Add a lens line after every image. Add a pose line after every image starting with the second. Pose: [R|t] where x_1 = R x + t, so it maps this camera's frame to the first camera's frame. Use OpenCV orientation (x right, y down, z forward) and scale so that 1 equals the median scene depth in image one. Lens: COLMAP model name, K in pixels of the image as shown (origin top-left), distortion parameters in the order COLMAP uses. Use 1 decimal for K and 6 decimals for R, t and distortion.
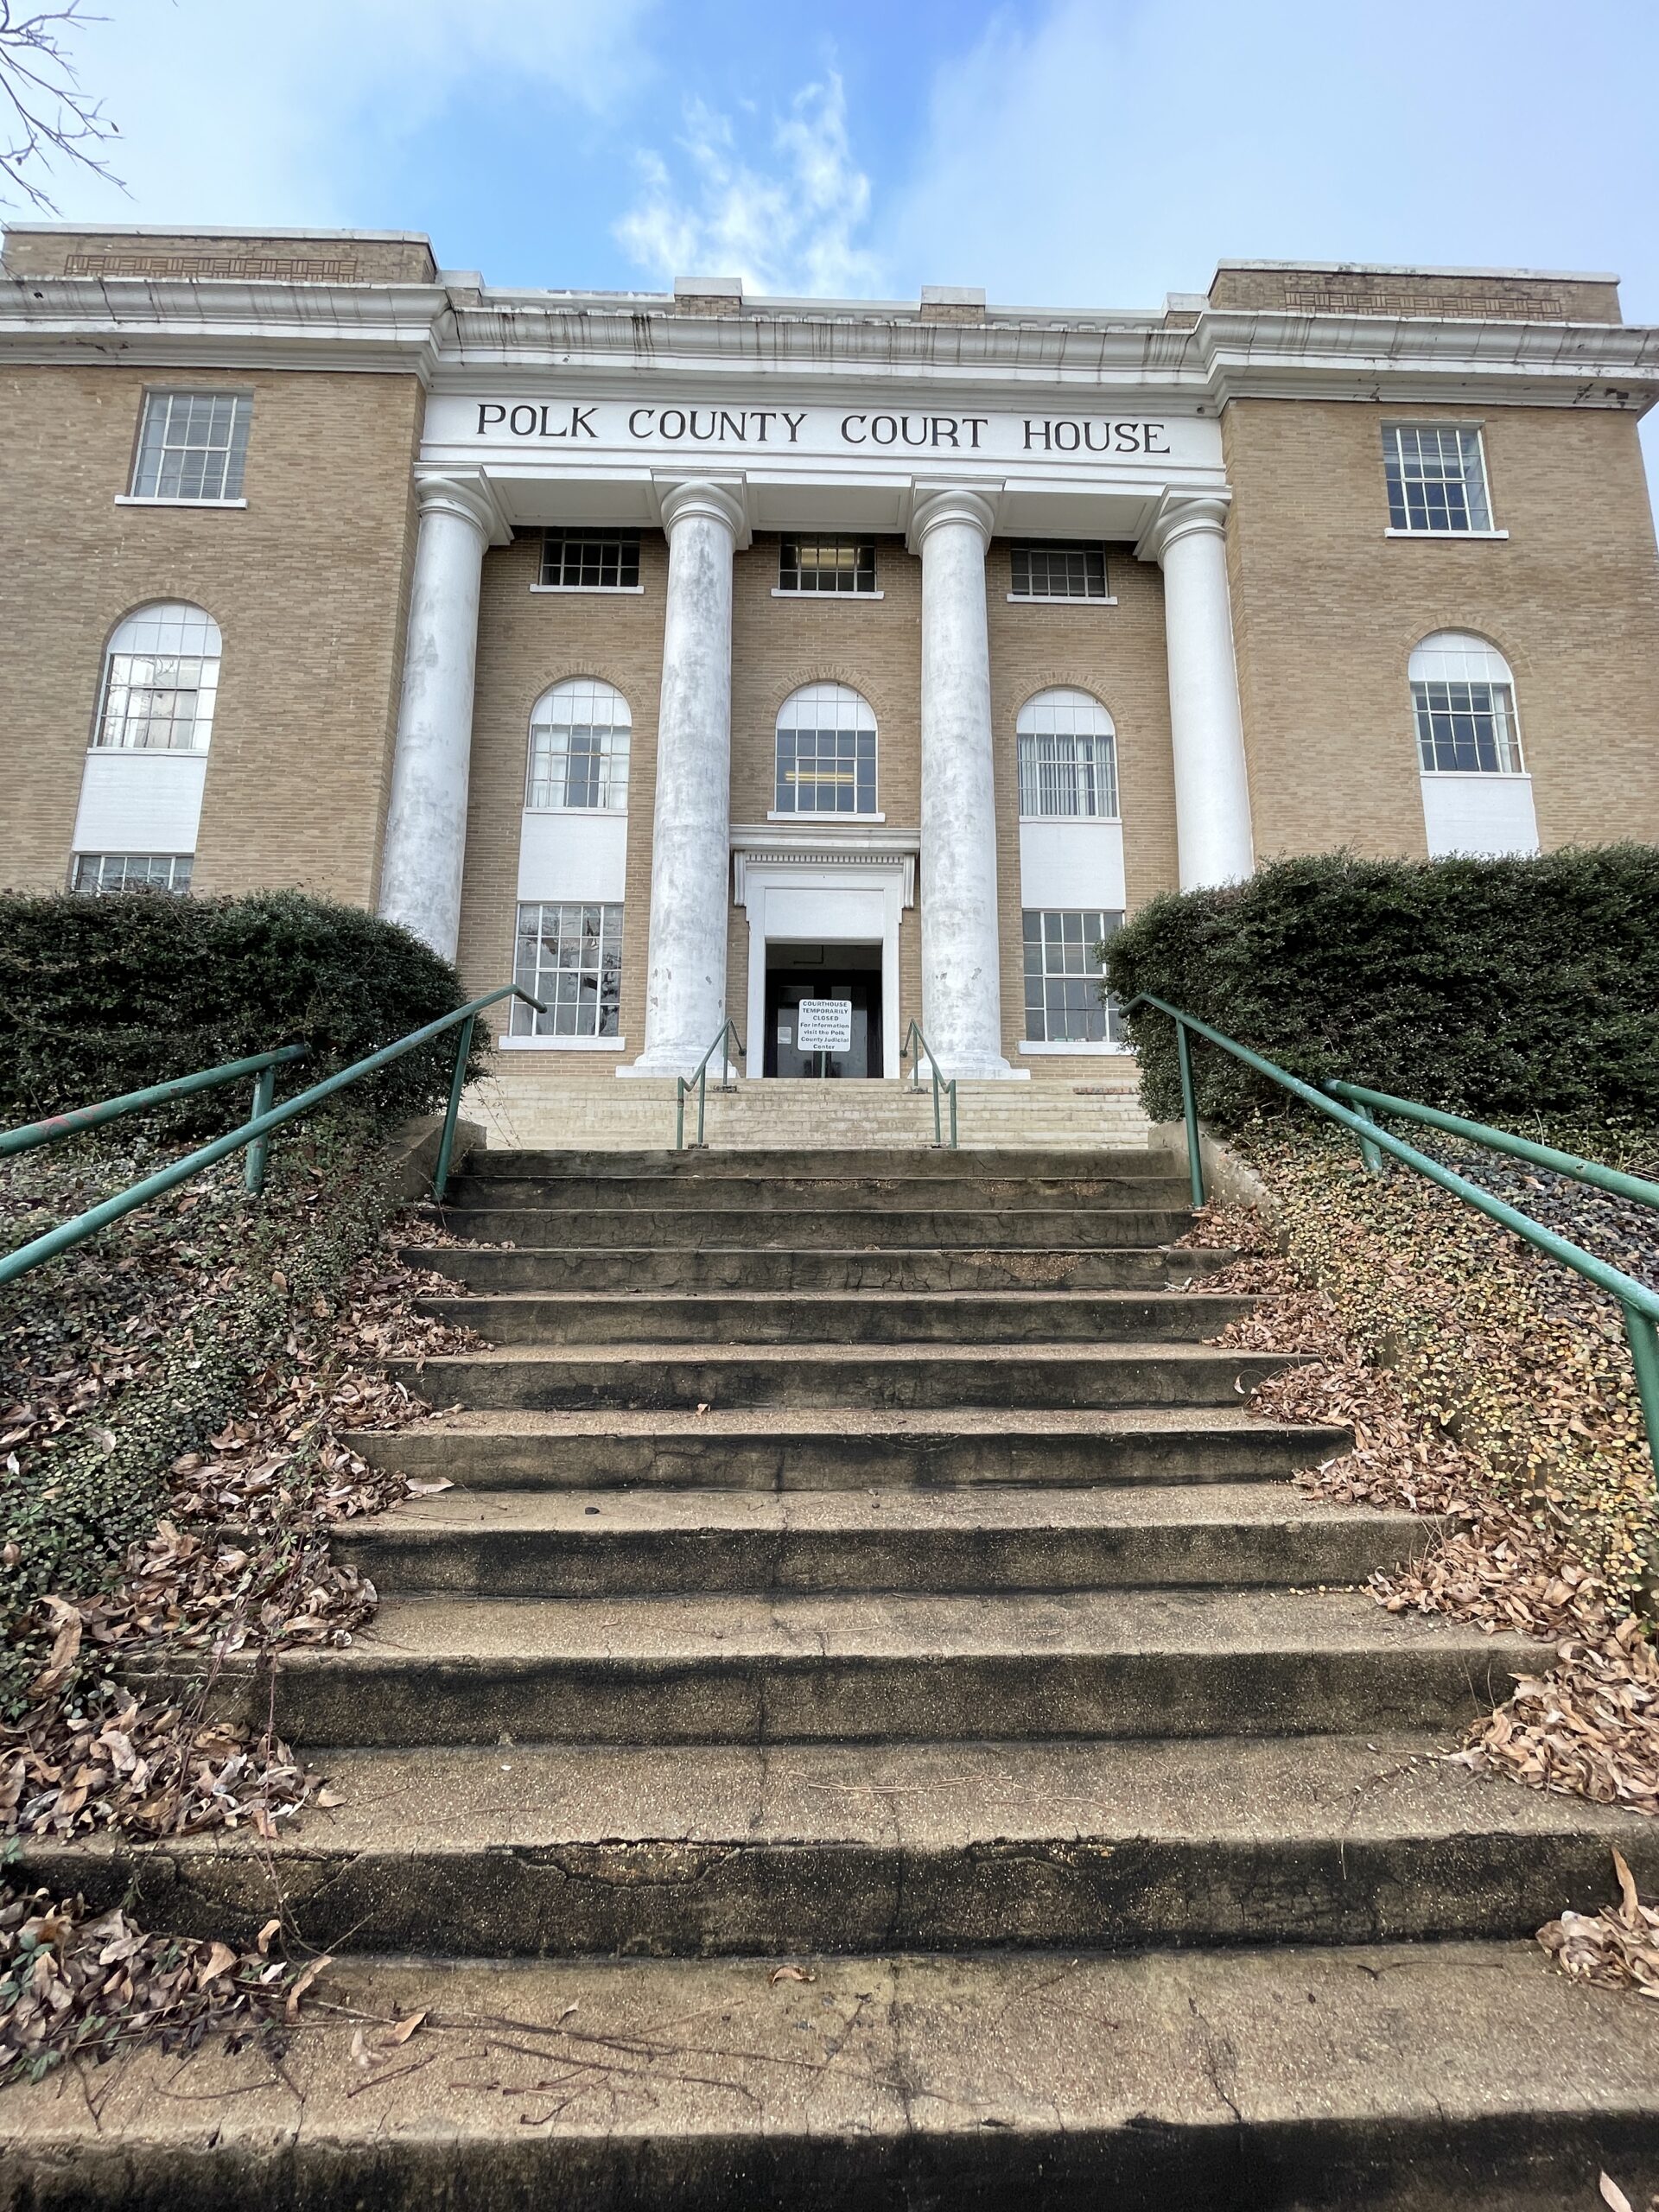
lens RADIAL K [[888.3, 0, 828.4], [0, 888.3, 1104.9], [0, 0, 1]] dist [-0.004351, 0.000146]
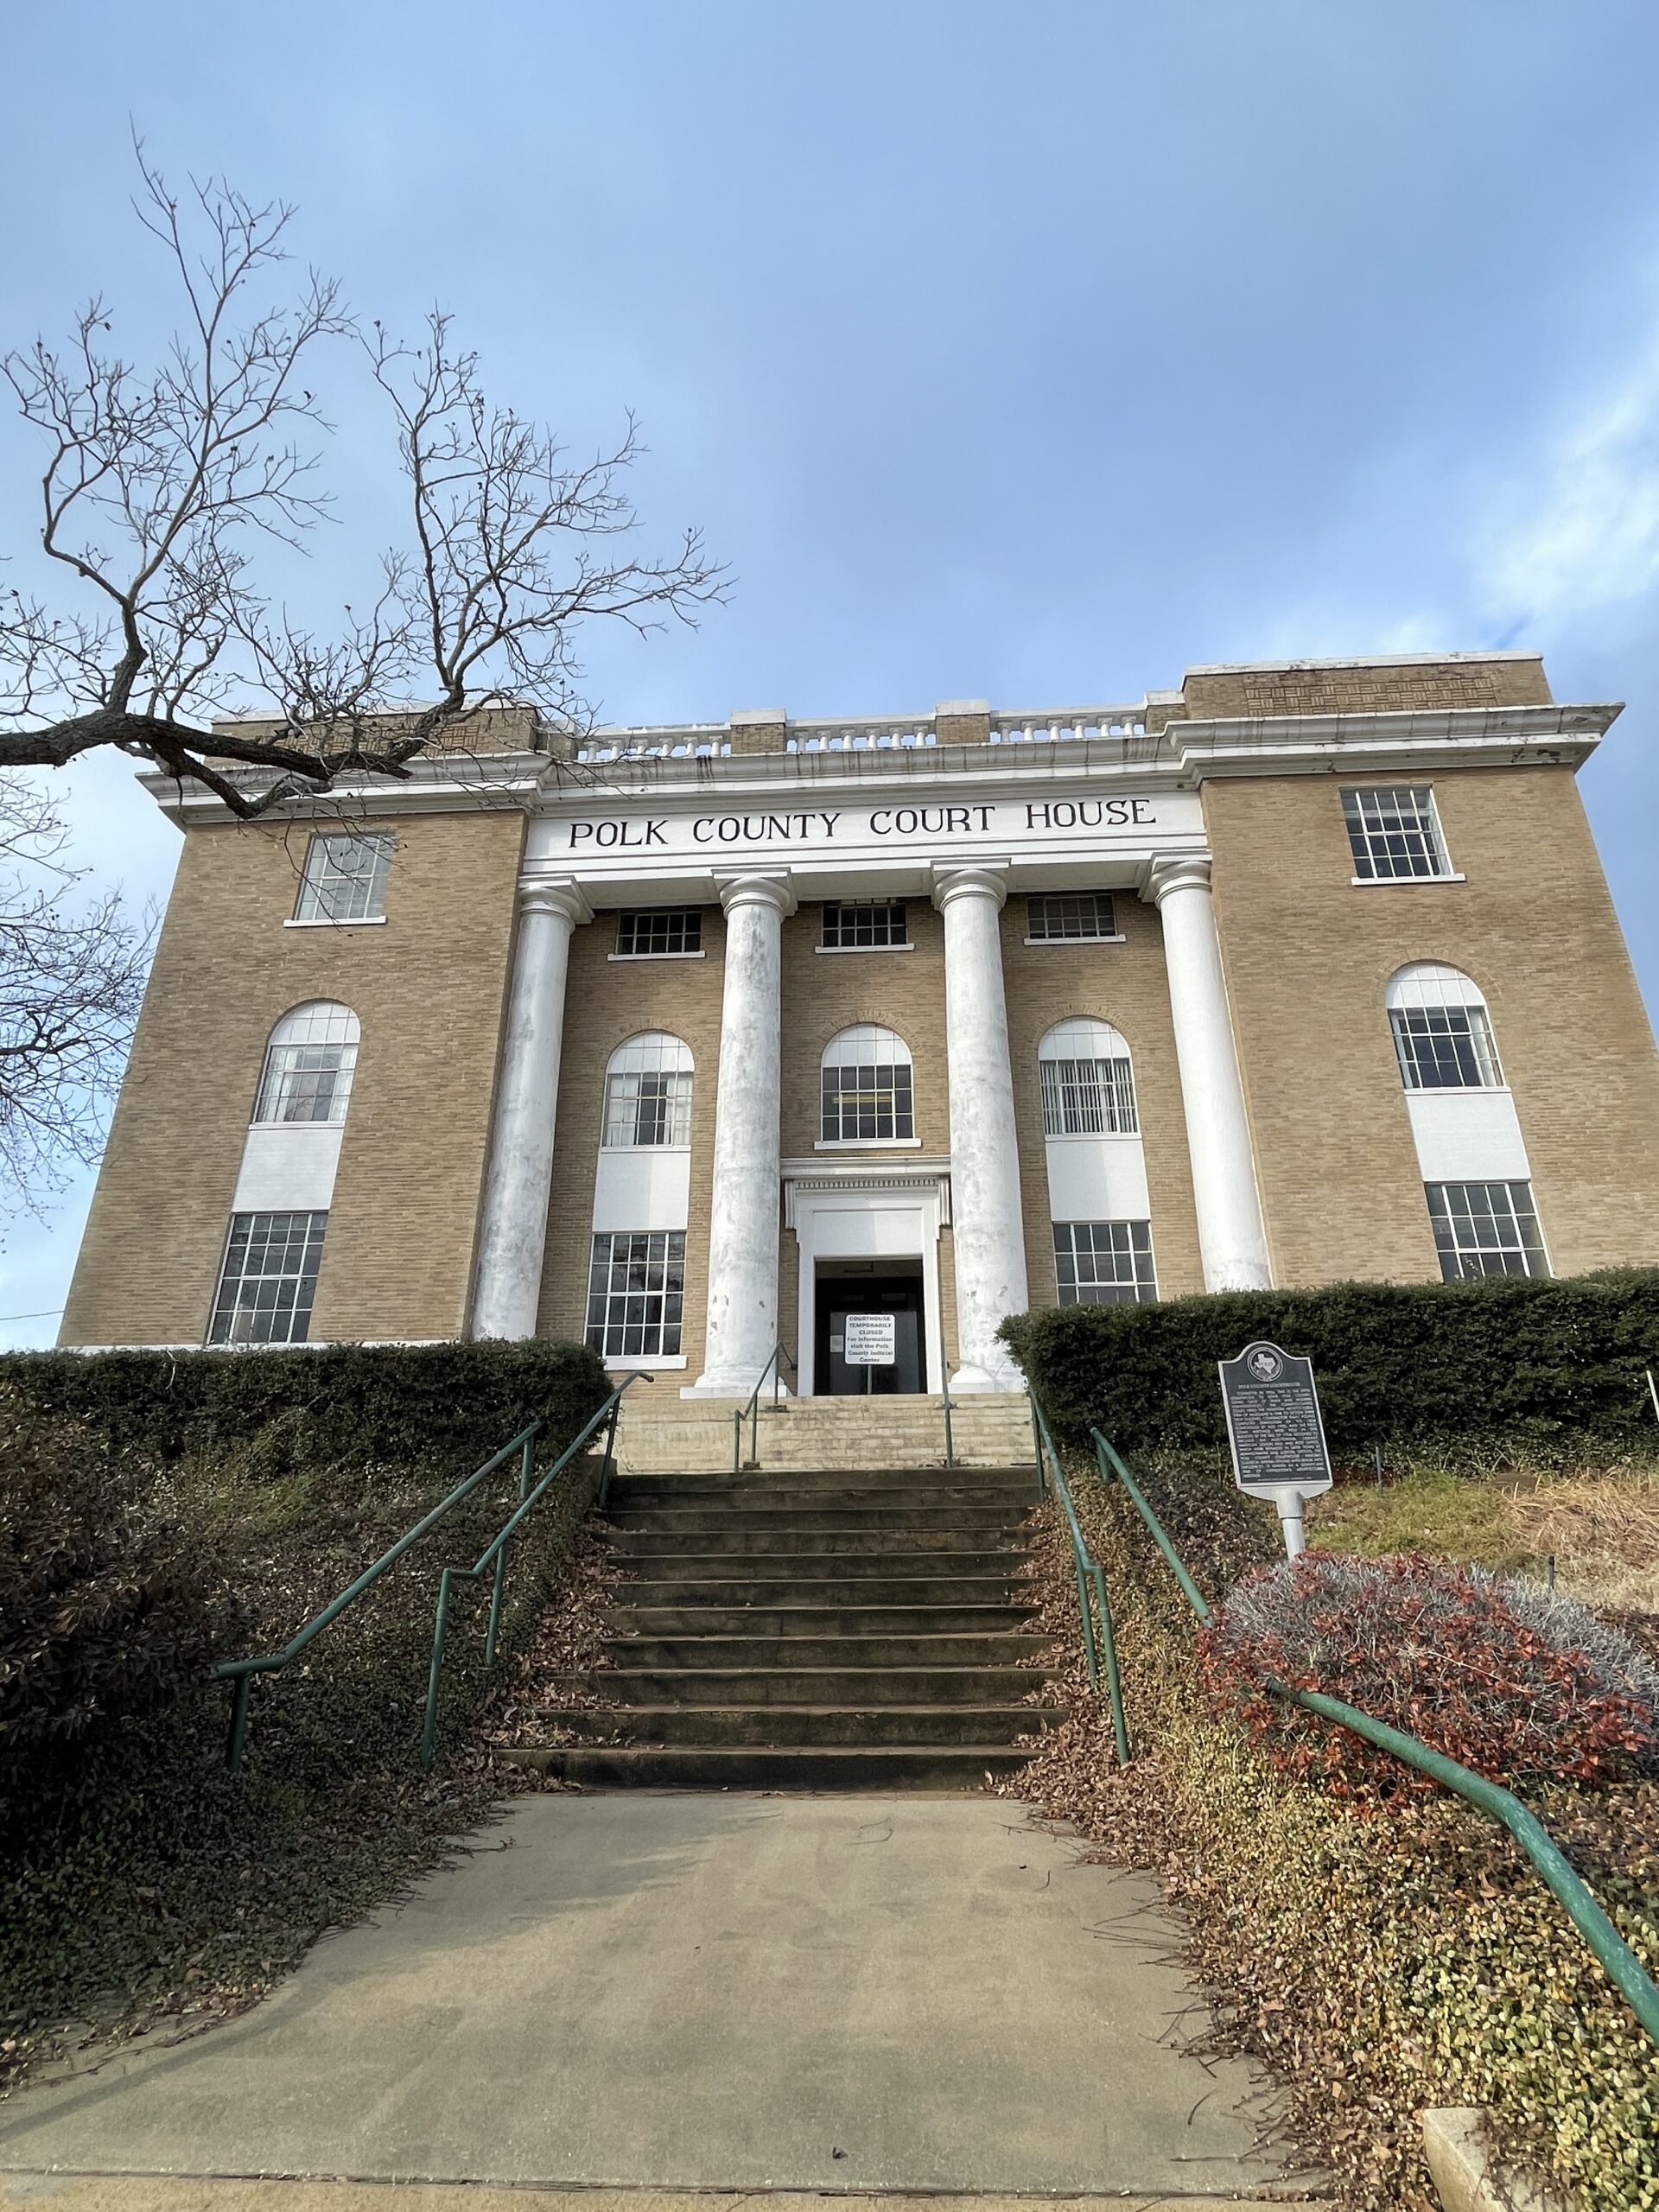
lens RADIAL K [[1150.3, 0, 836.6], [0, 1150.3, 1096.2], [0, 0, 1]] dist [0.004196, -0.002472]
pose [[0.996466, -0.042106, -0.072687, 0.068964], [0.022956, 0.968863, -0.246532, -0.032891], [0.080804, 0.243992, 0.966405, -0.417672]]
